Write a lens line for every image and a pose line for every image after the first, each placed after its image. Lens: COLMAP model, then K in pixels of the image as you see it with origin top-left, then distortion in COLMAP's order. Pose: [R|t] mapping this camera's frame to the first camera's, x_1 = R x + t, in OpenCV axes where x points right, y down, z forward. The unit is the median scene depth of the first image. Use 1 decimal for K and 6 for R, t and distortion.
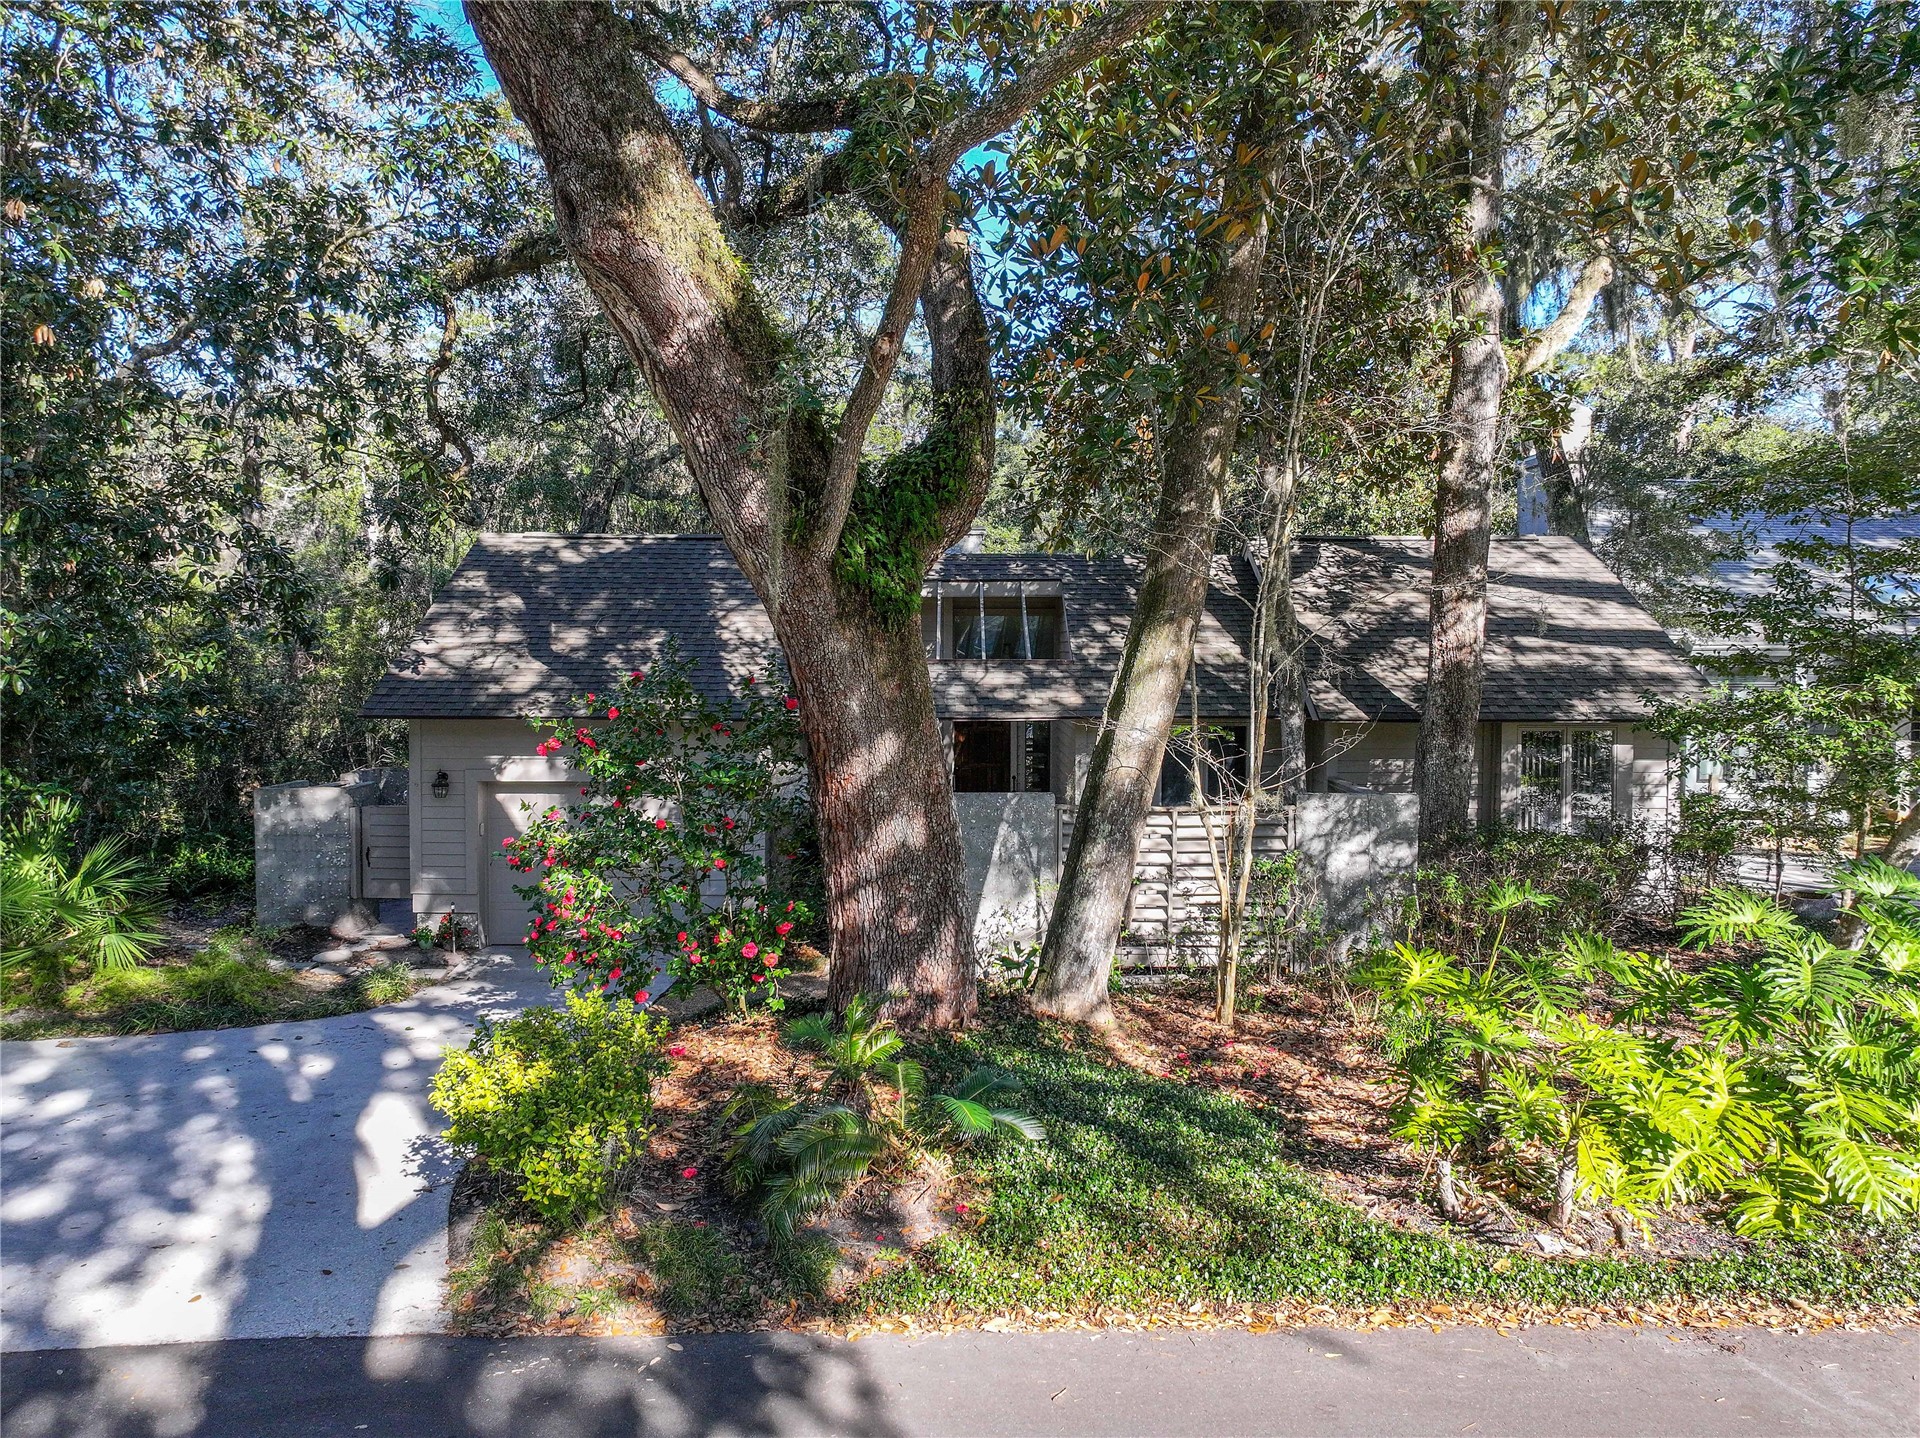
lens RADIAL K [[1347.1, 0, 960.0], [0, 1347.1, 719.0], [0, 0, 1]] dist [0.001905, 0.002909]
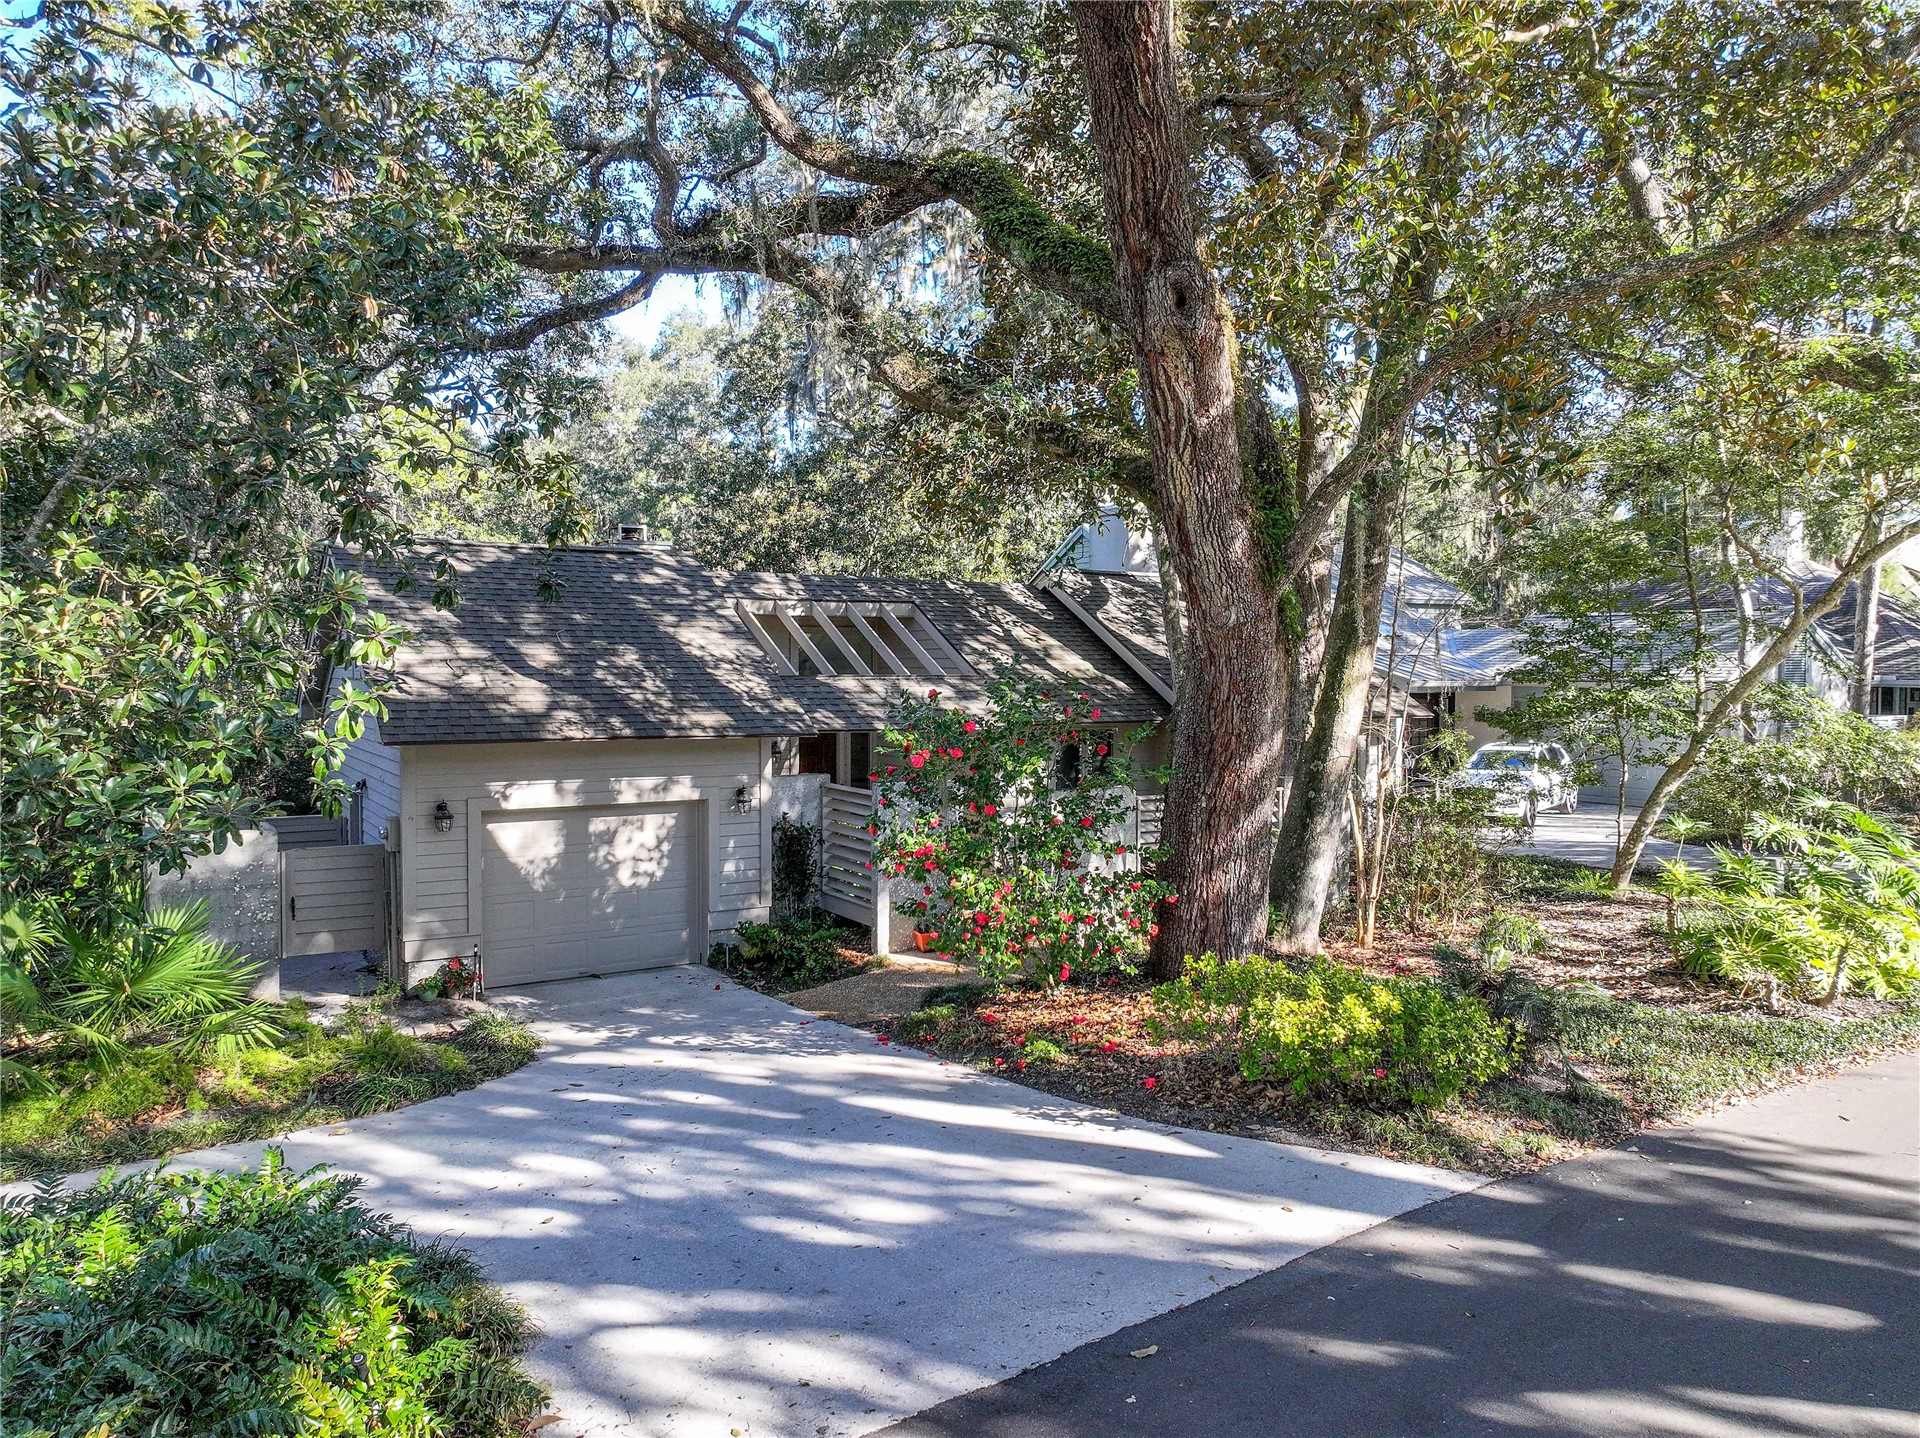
lens RADIAL K [[1364.2, 0, 960.0], [0, 1364.2, 719.0], [0, 0, 1]] dist [0.002994, -0.000083]
pose [[0.851932, -0.022004, 0.523190, -0.566456], [0.026353, 0.999652, -0.000869, -0.006338], [-0.522989, 0.014528, 0.852216, 0.040240]]
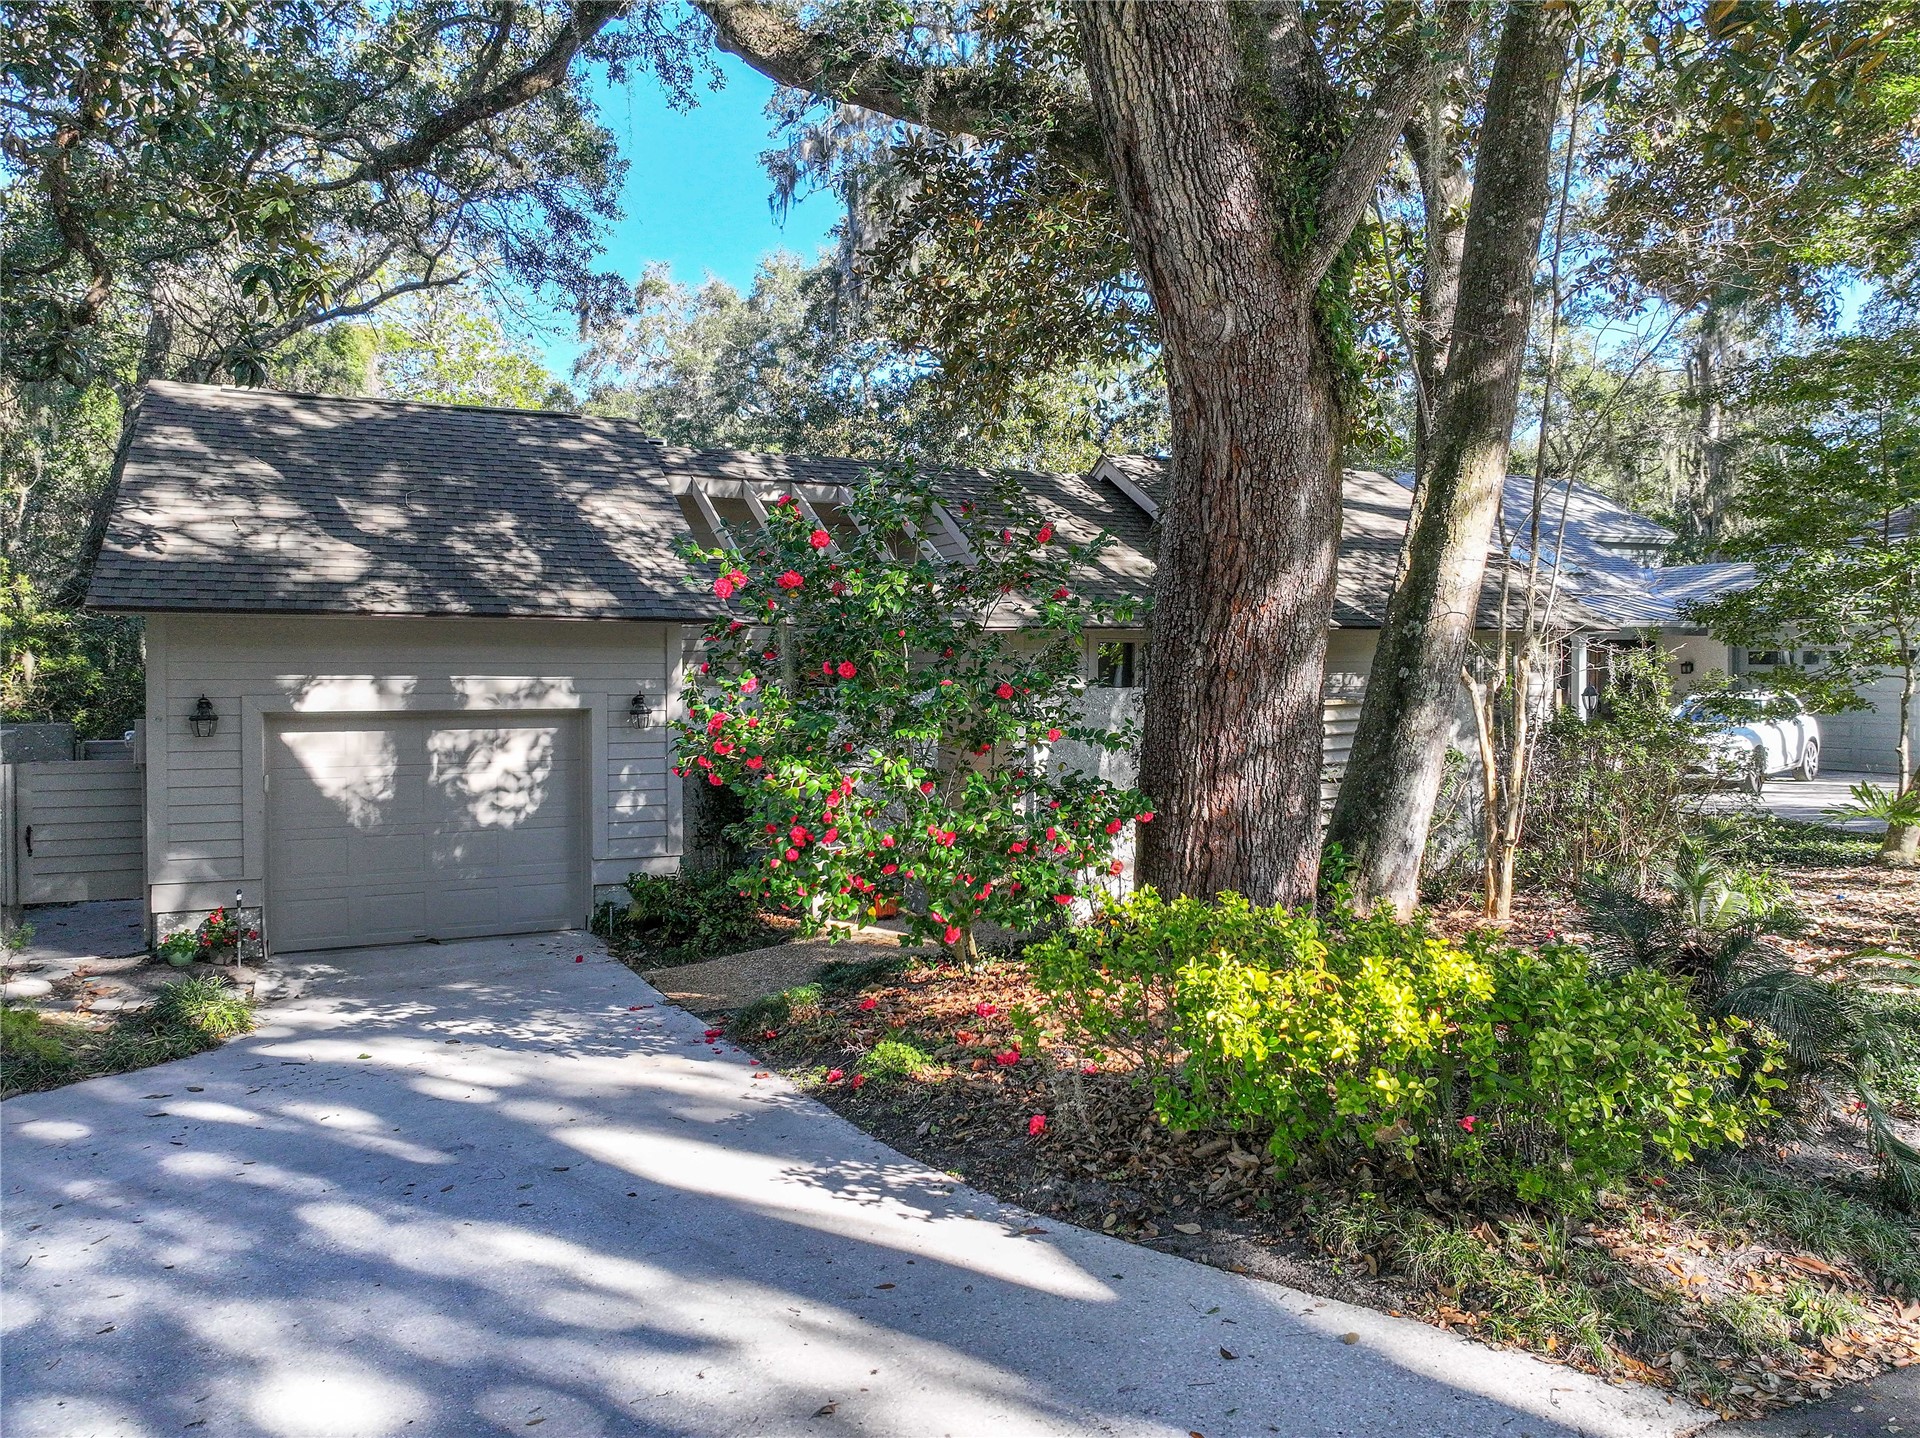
lens RADIAL K [[1364.6, 0, 967.0], [0, 1364.6, 703.3], [0, 0, 1]] dist [-0.005585, 0.023230]
pose [[0.909890, -0.014970, 0.414580, -0.322393], [0.025103, 0.999504, -0.019004, 0.063729], [-0.414090, 0.027698, 0.909814, 0.226573]]
